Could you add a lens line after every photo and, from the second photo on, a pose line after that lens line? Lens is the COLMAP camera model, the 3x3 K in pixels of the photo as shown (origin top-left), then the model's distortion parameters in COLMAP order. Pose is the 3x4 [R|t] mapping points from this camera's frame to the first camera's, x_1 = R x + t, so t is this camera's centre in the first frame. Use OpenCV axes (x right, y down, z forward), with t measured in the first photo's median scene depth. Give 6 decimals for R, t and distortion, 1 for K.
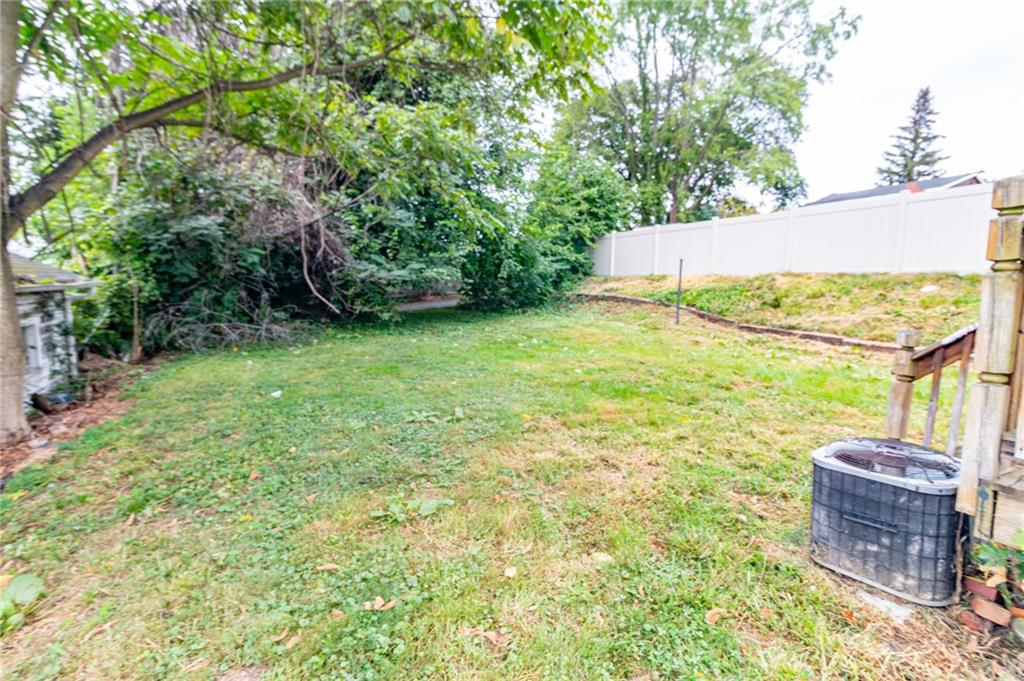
lens RADIAL K [[466.4, 0, 504.7], [0, 466.4, 332.4], [0, 0, 1]] dist [0.000908, -0.000058]
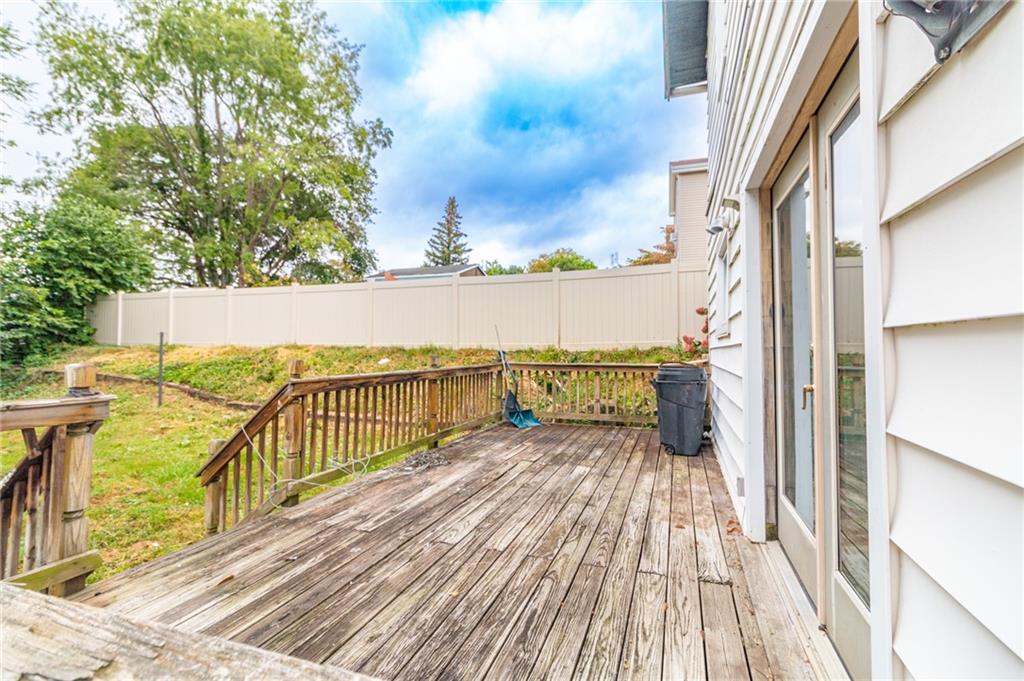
lens RADIAL K [[466.4, 0, 504.7], [0, 466.4, 332.4], [0, 0, 1]] dist [0.000908, -0.000058]
pose [[0.740152, 0.002432, 0.672435, 0.135169], [0.074176, 0.993596, -0.085240, -0.016870], [-0.668335, 0.112969, 0.735232, -0.046515]]
